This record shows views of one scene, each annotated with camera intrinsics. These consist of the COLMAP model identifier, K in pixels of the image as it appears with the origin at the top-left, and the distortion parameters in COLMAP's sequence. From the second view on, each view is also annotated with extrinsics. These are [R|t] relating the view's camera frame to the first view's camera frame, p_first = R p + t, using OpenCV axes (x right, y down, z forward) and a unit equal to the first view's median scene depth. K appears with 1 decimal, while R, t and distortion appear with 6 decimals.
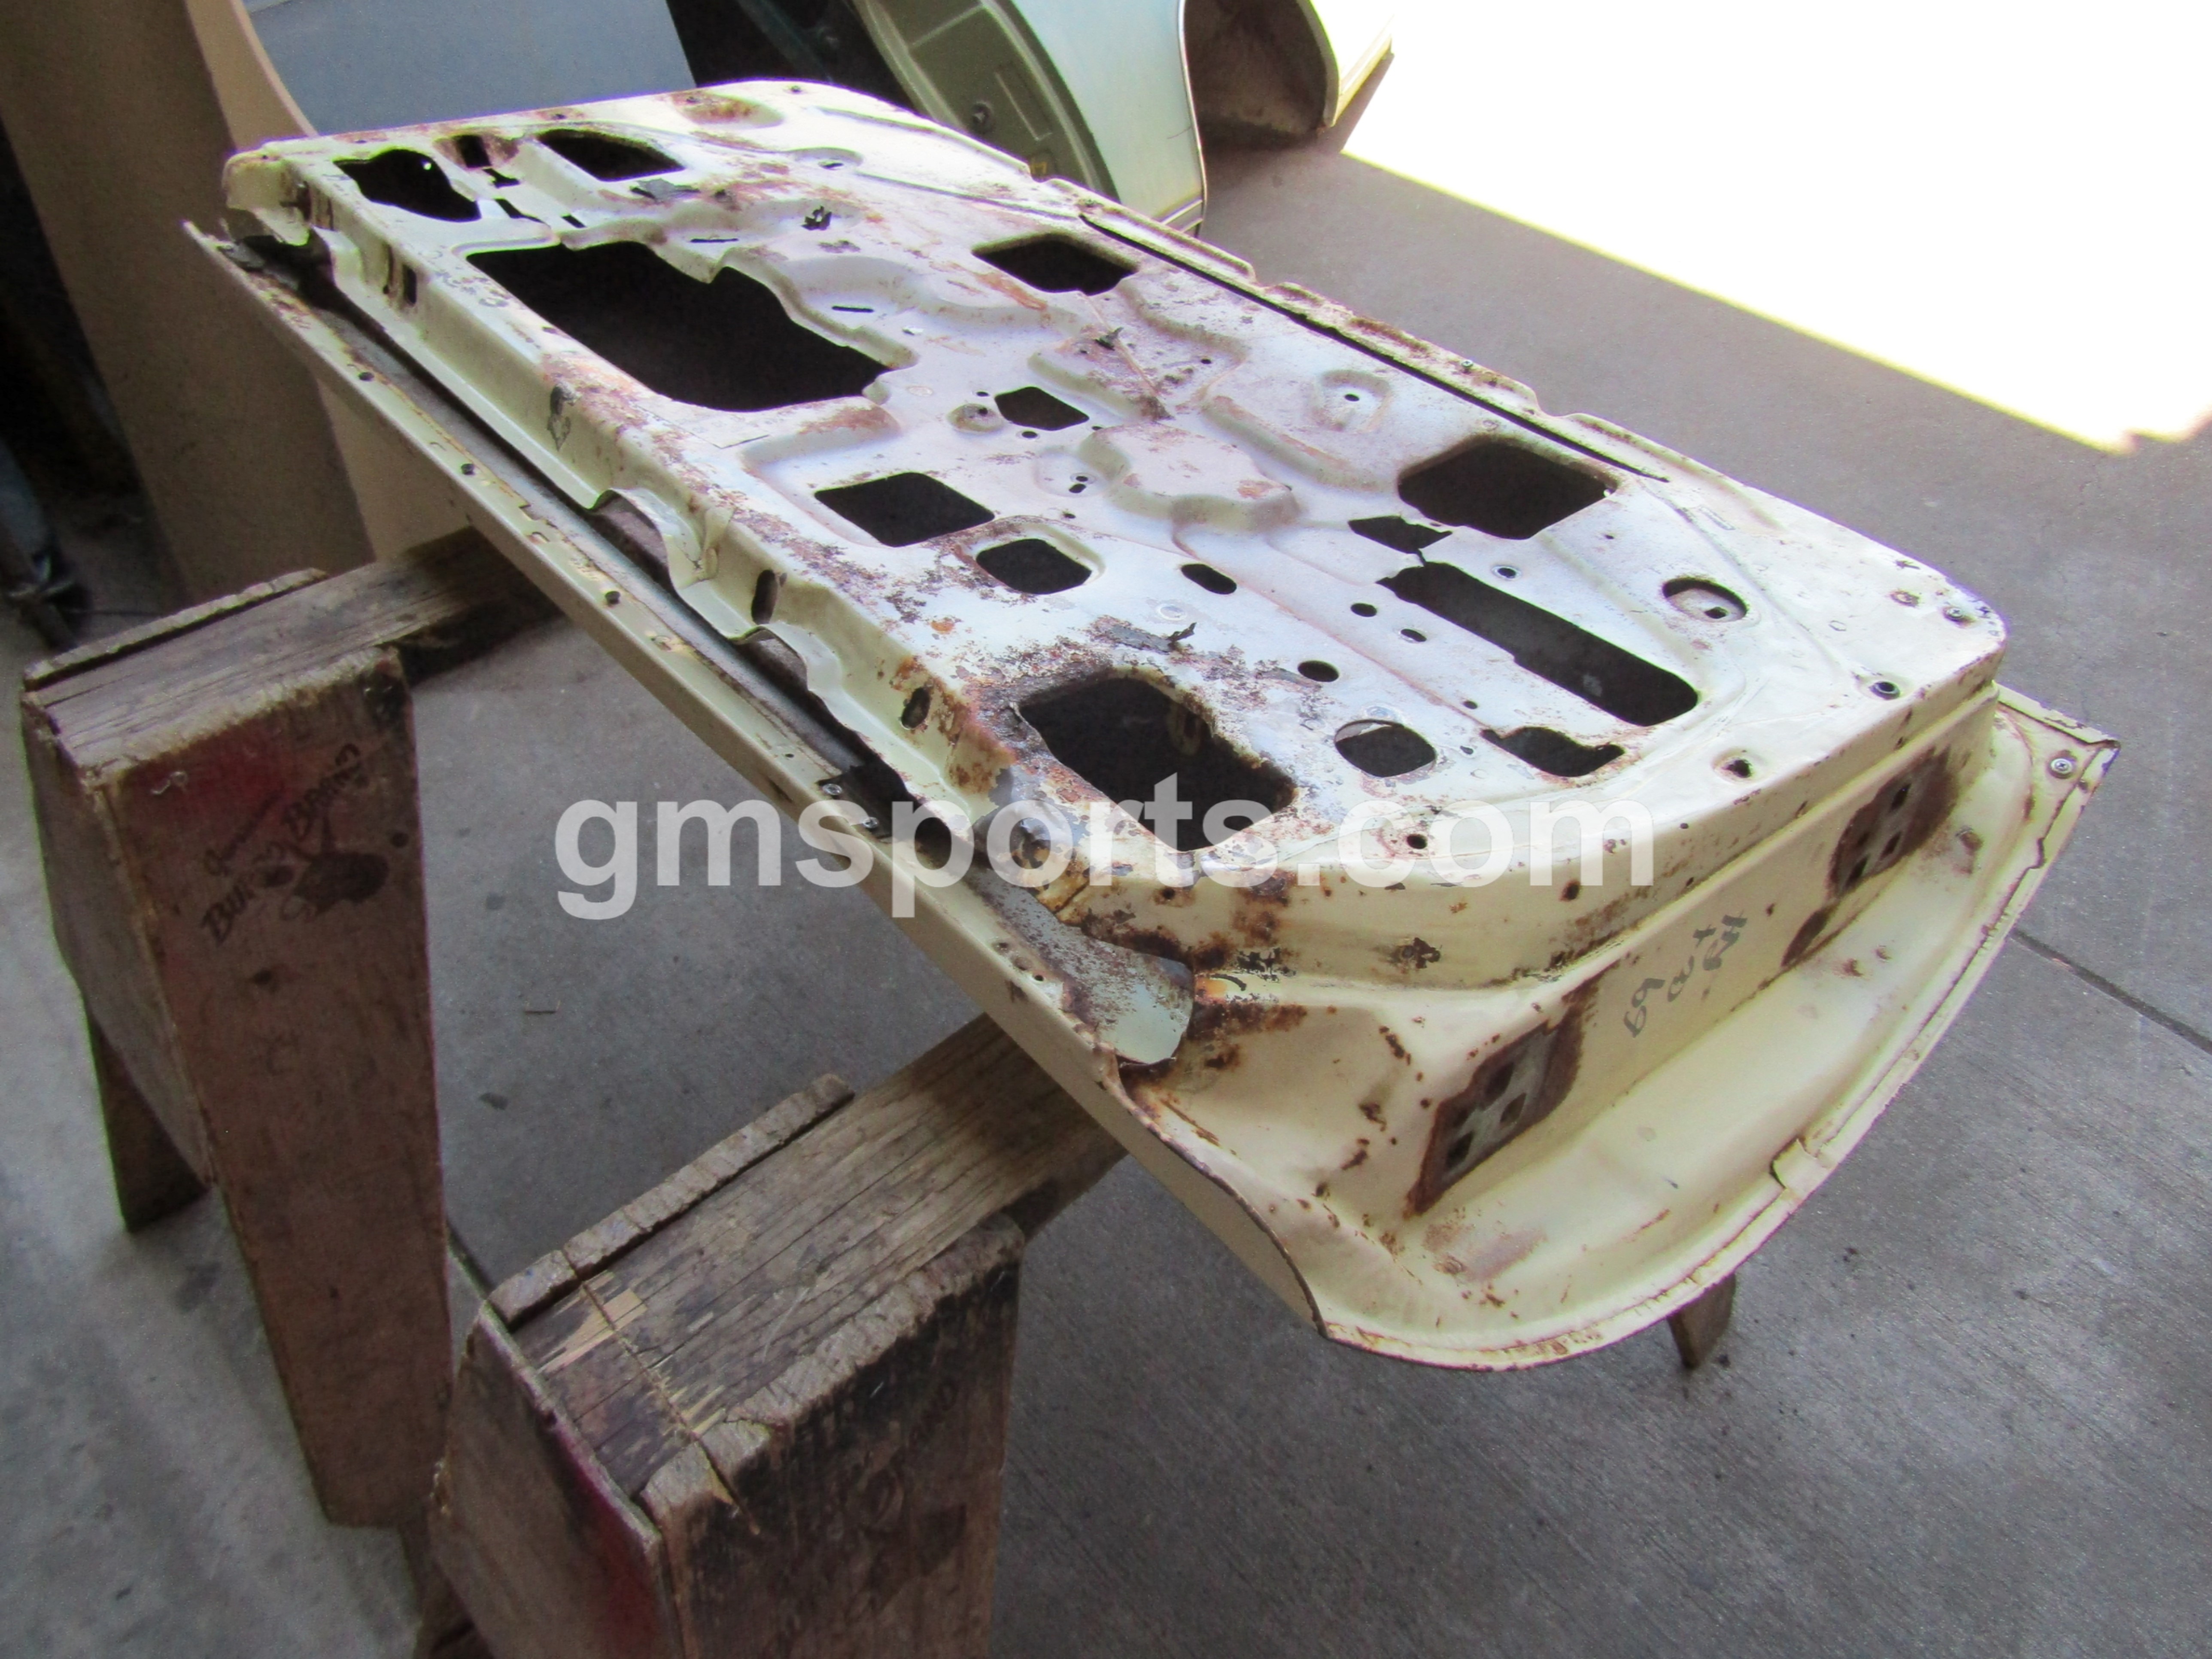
lens RADIAL K [[1576.9, 0, 1101.6], [0, 1576.9, 817.4], [0, 0, 1]] dist [-0.010222, 0.006257]
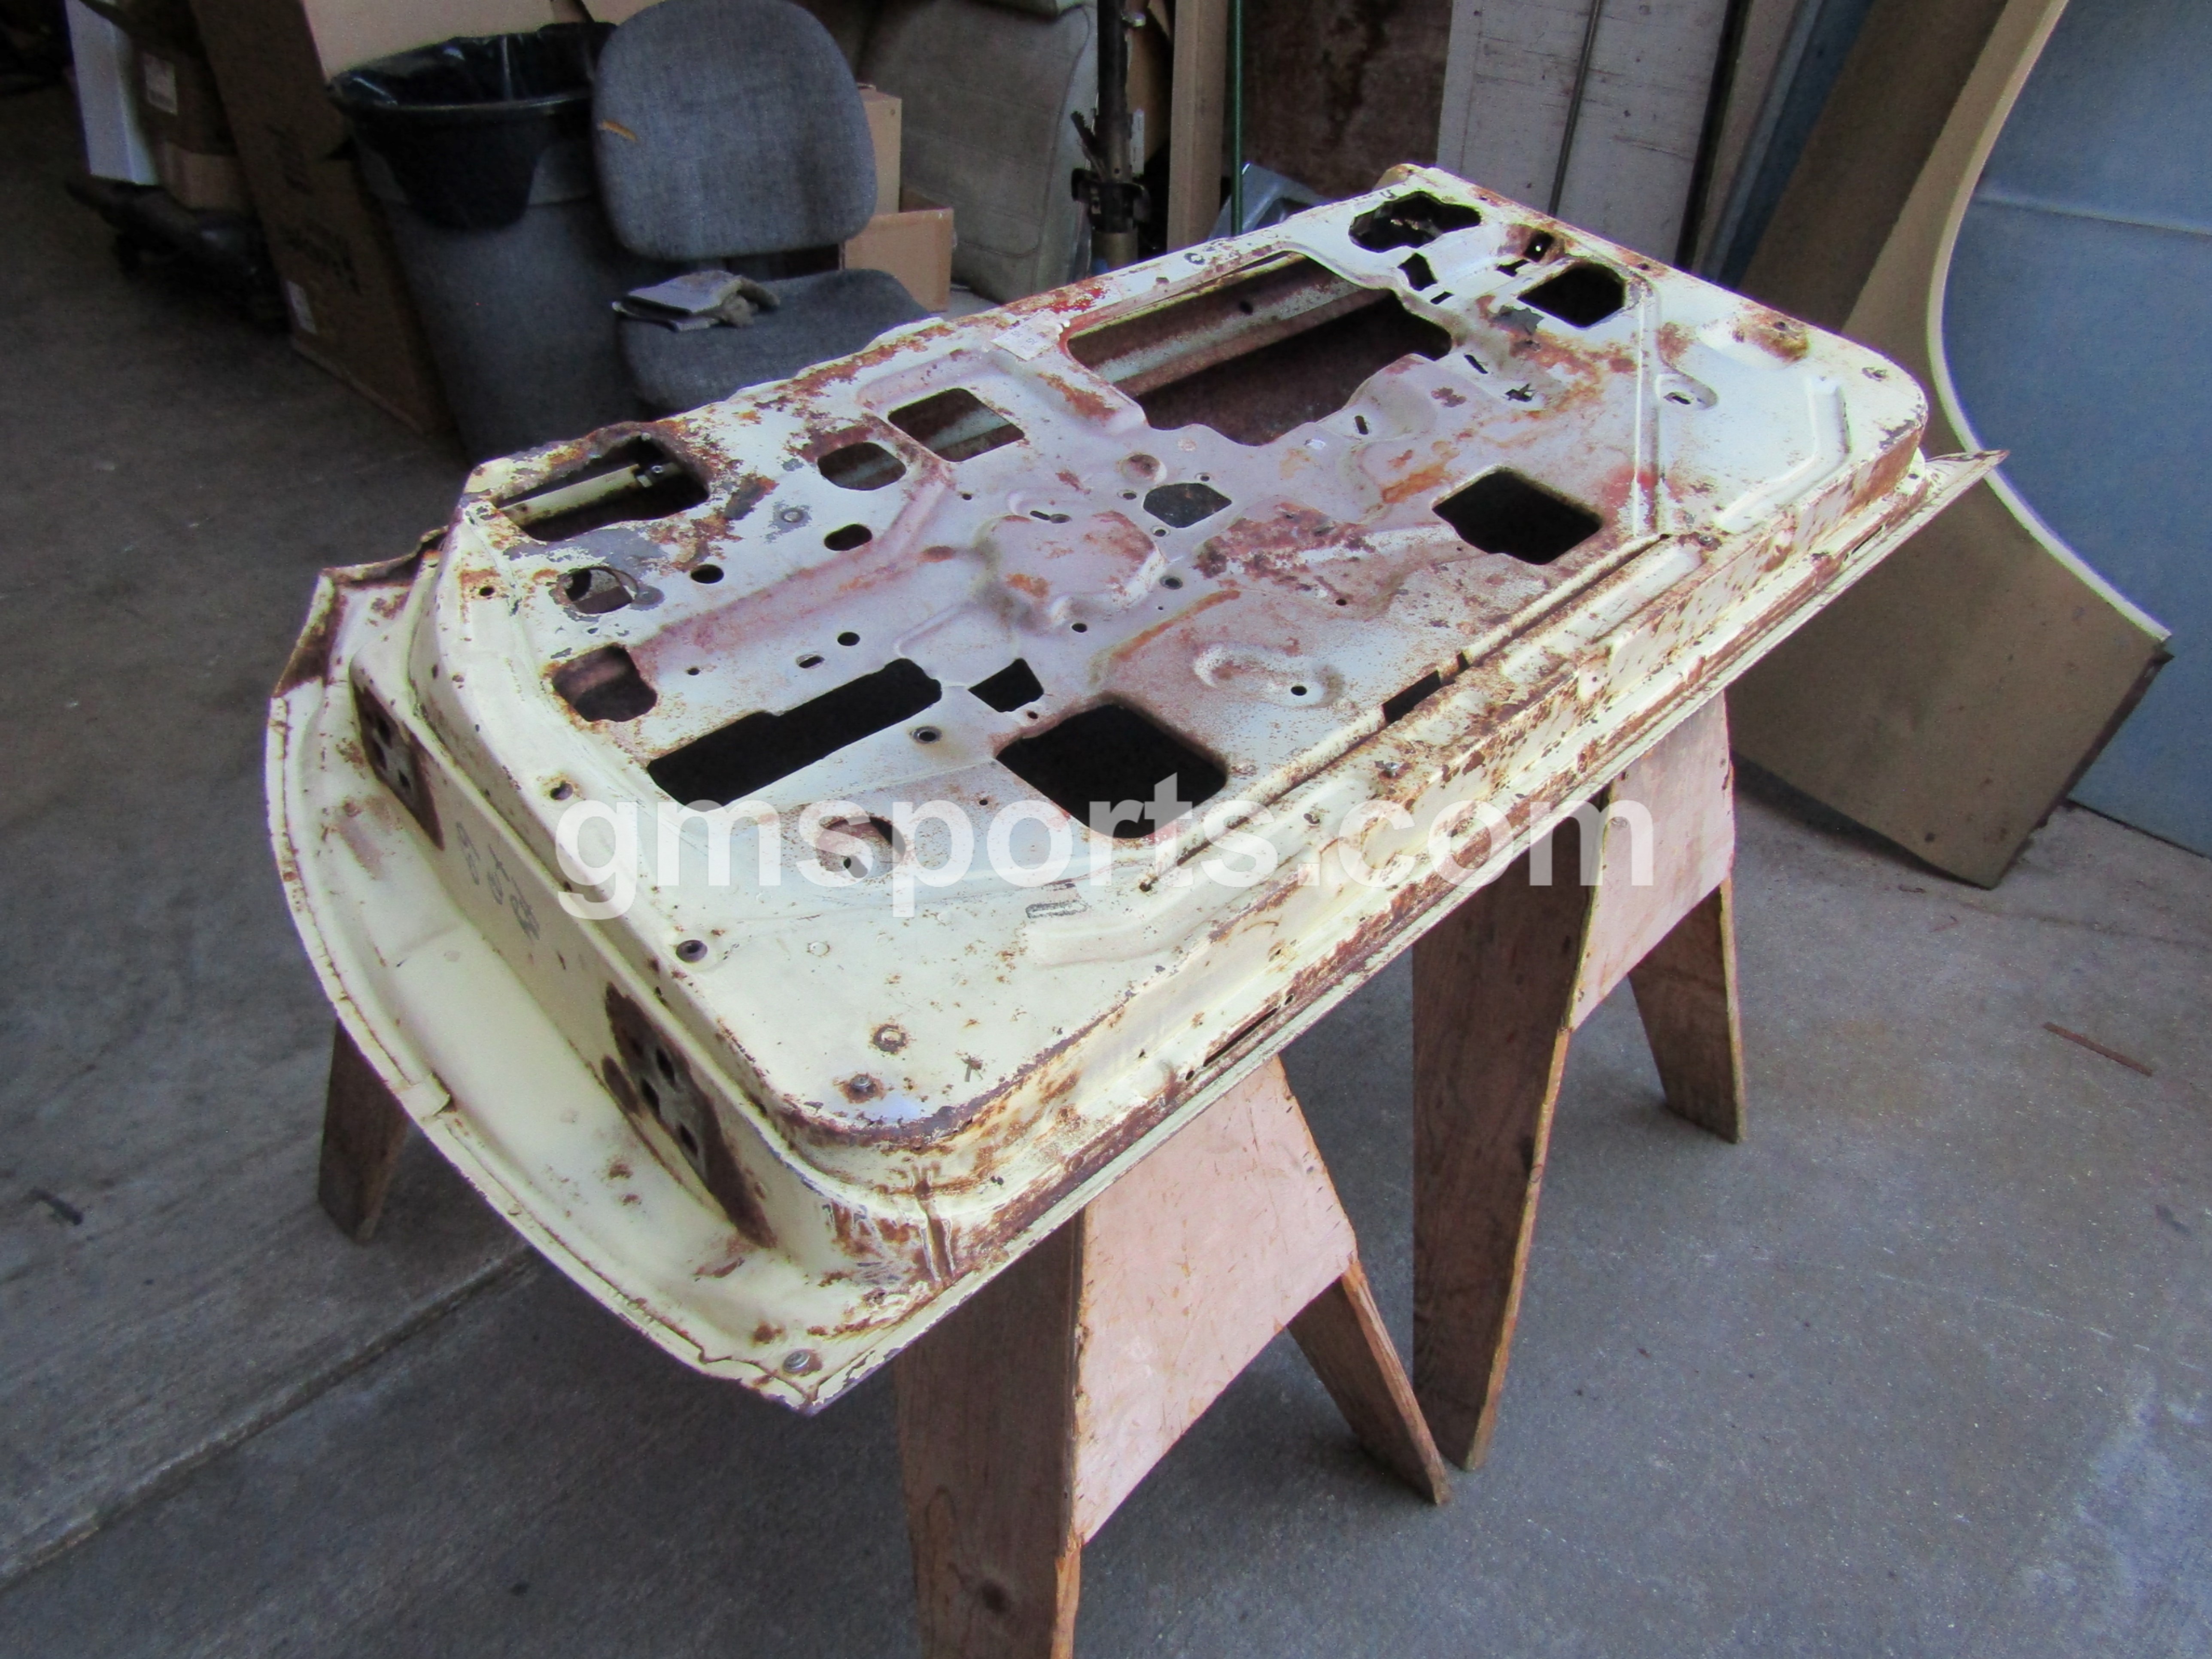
lens RADIAL K [[1576.9, 0, 1107.7], [0, 1576.9, 838.6], [0, 0, 1]] dist [-0.010222, 0.006257]
pose [[0.048457, 0.630371, -0.774780, 1.071424], [-0.696820, 0.577078, 0.425937, -0.619949], [0.715607, 0.519243, 0.467219, 0.631733]]
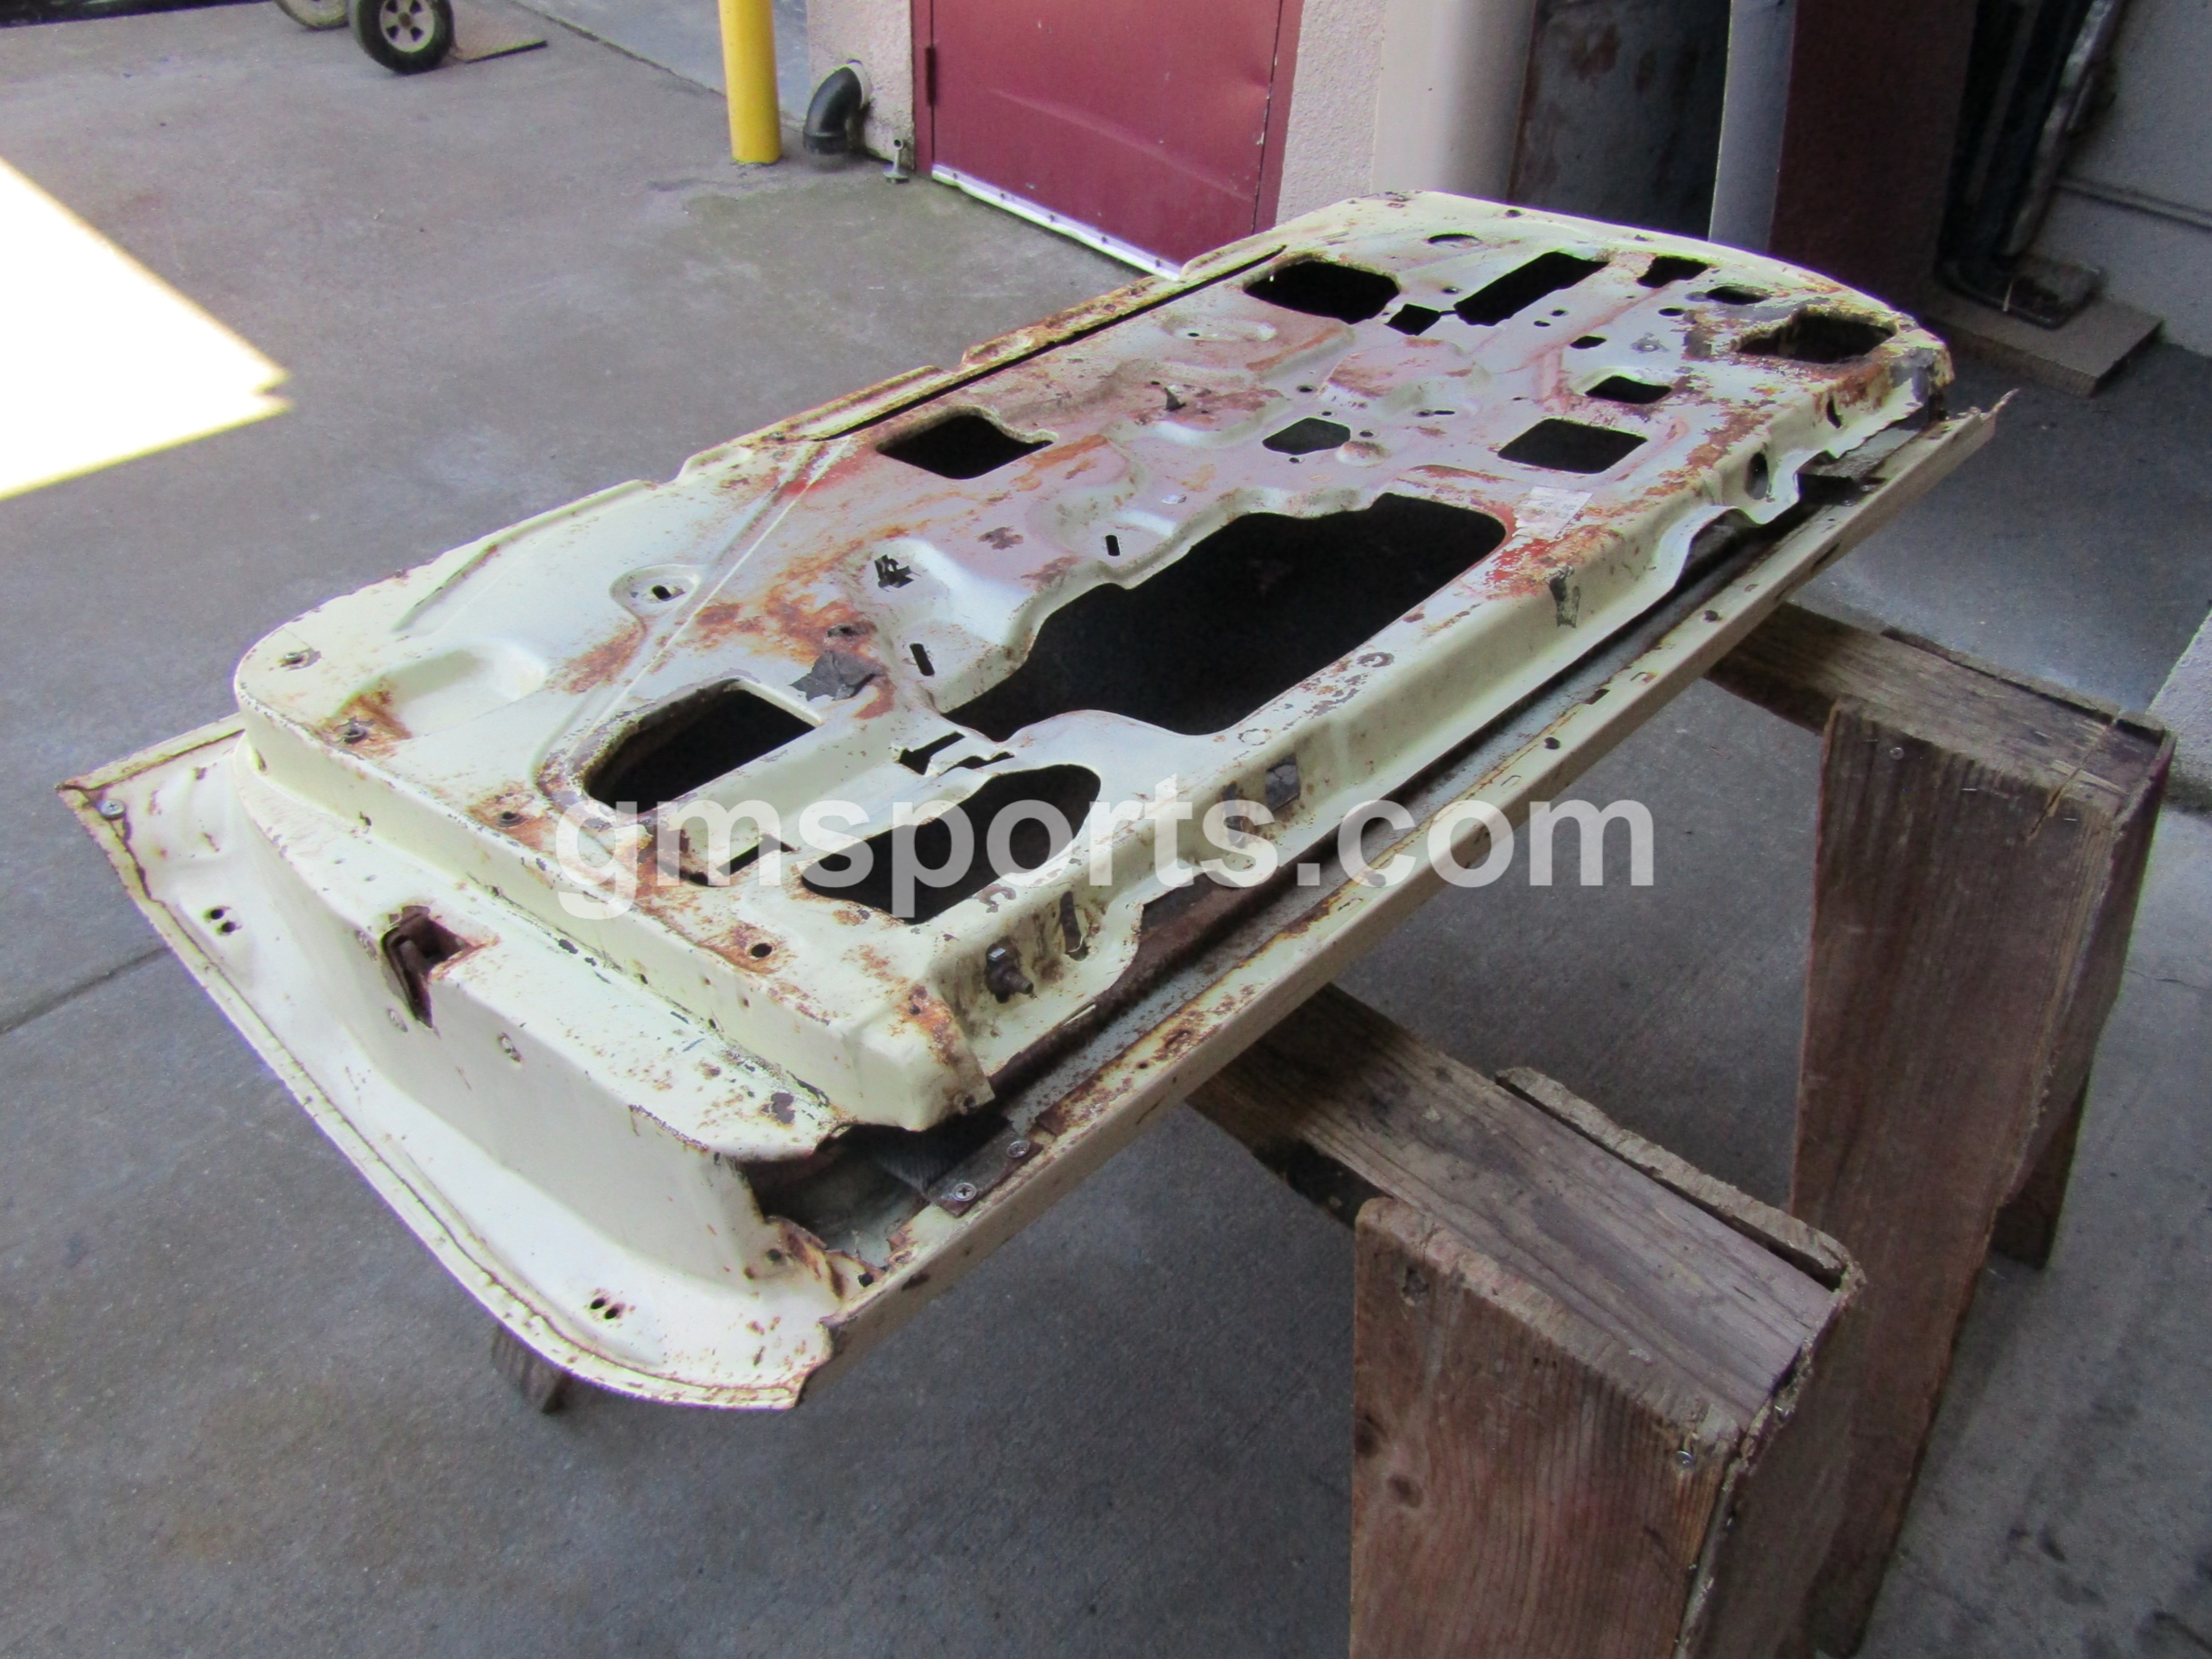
lens RADIAL K [[1576.9, 0, 1102.8], [0, 1576.9, 832.8], [0, 0, 1]] dist [-0.010222, 0.006257]
pose [[-0.081935, -0.668000, 0.739637, -1.136332], [0.649739, 0.526940, 0.547880, -0.897248], [-0.755729, 0.525462, 0.390851, 0.920204]]
